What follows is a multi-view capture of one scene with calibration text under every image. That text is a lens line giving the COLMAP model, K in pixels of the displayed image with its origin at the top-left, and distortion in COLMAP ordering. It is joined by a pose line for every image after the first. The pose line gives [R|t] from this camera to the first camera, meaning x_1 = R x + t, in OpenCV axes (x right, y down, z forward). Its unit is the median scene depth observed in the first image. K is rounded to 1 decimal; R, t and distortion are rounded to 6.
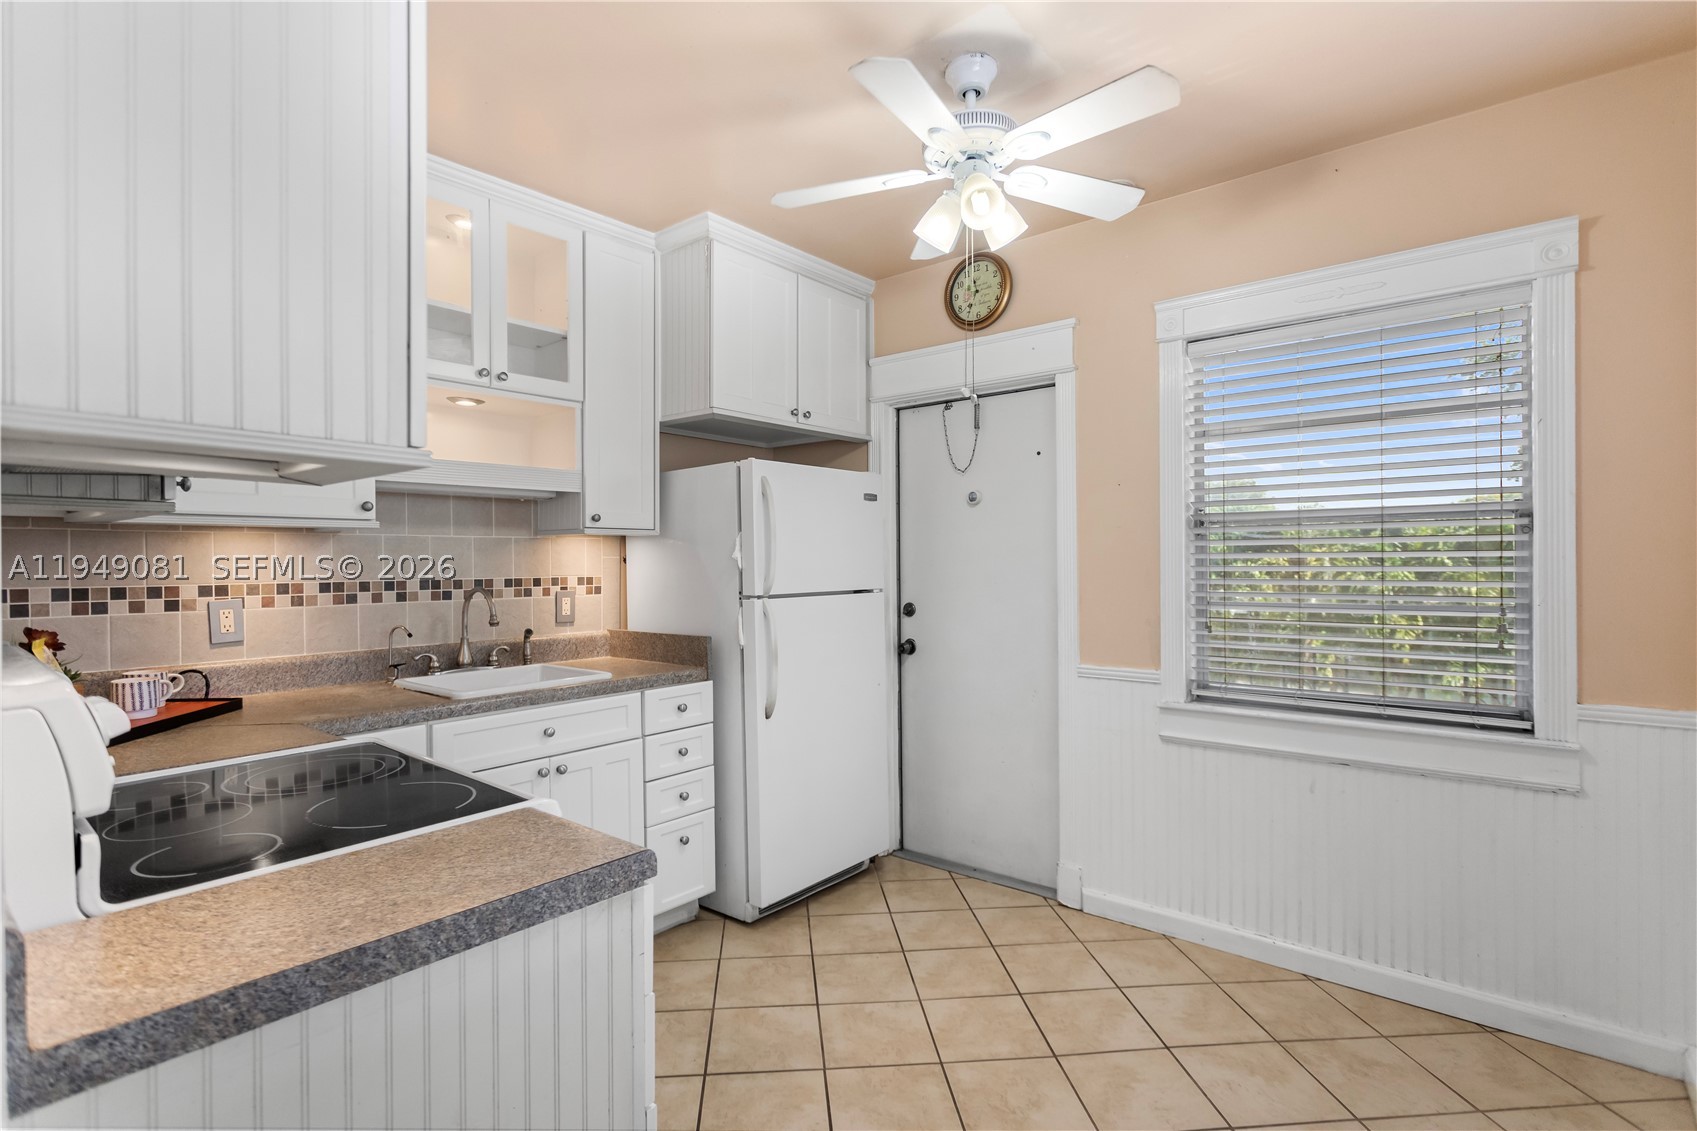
lens RADIAL K [[804.2, 0, 848.5], [0, 804.2, 565.5], [0, 0, 1]] dist [-0.001887, -0.000413]
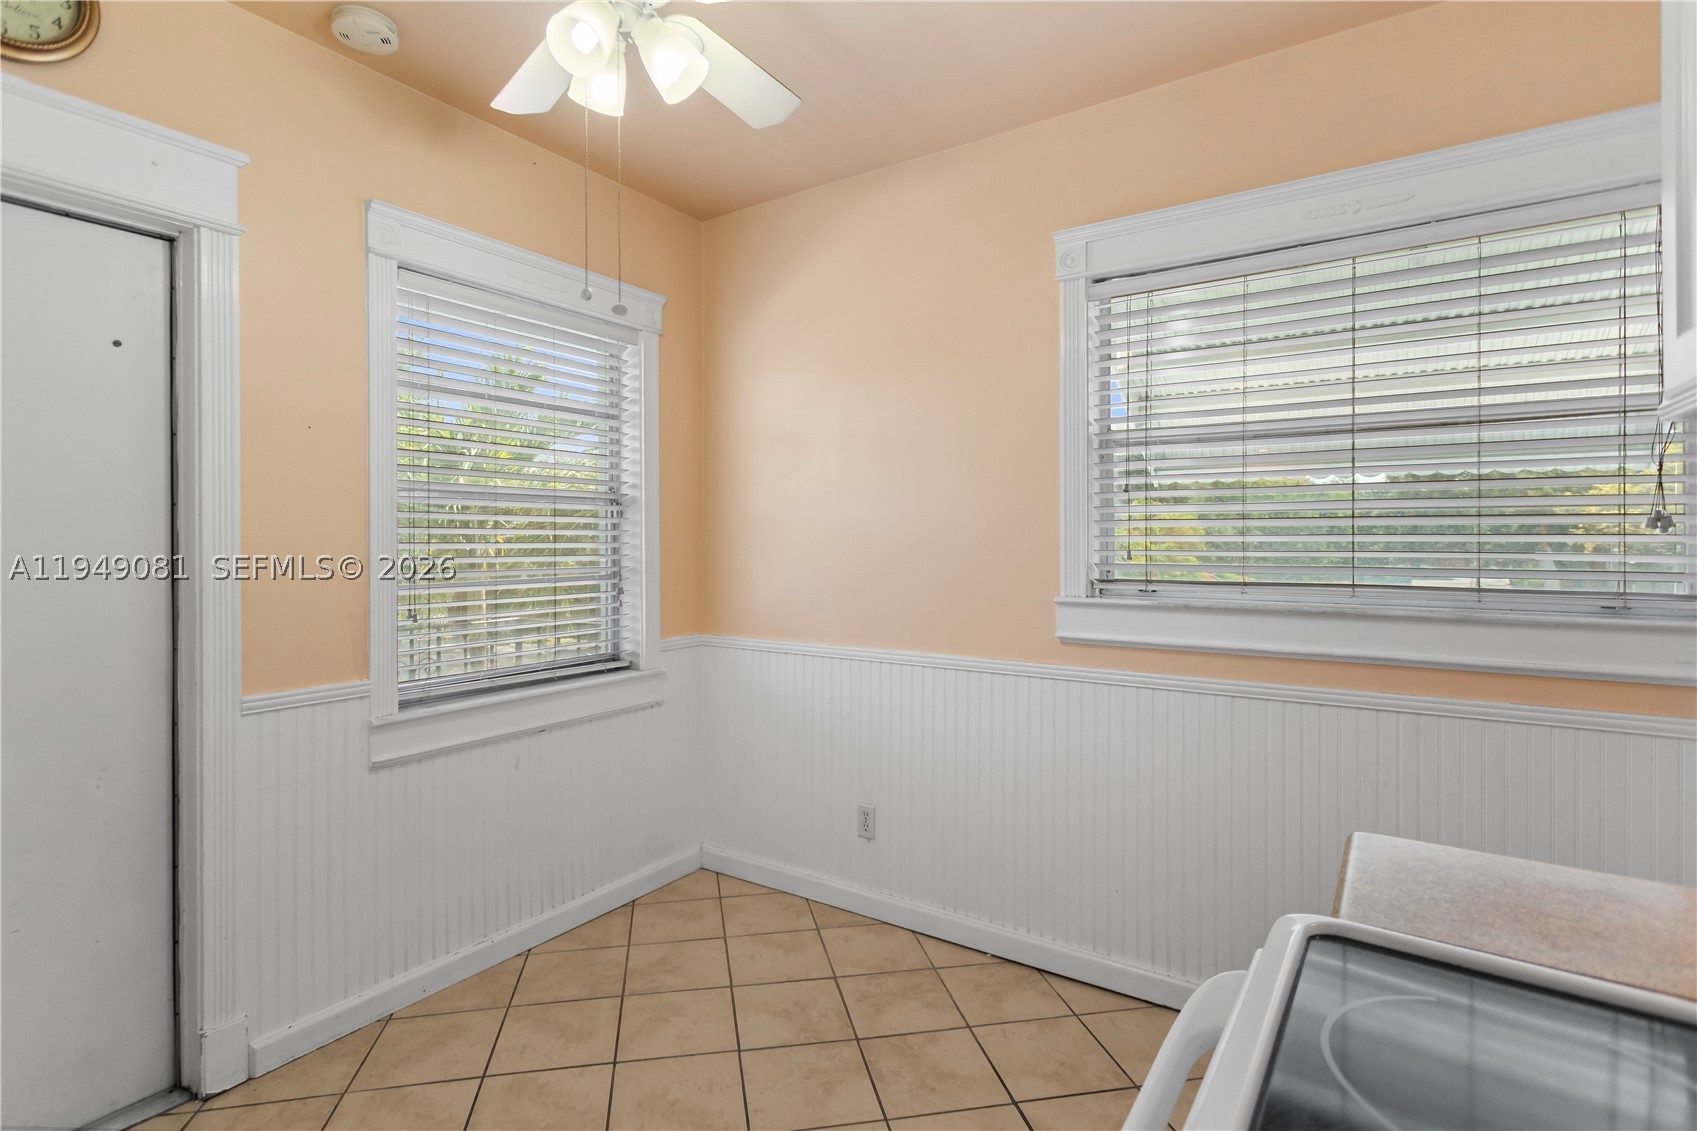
lens RADIAL K [[835.7, 0, 797.0], [0, 835.7, 553.1], [0, 0, 1]] dist [0.001558, 0.000153]
pose [[-0.061206, -0.004289, 0.998116, -0.518116], [0.013542, 0.999895, 0.005127, 0.014678], [-0.998033, 0.013830, -0.061141, 0.769343]]
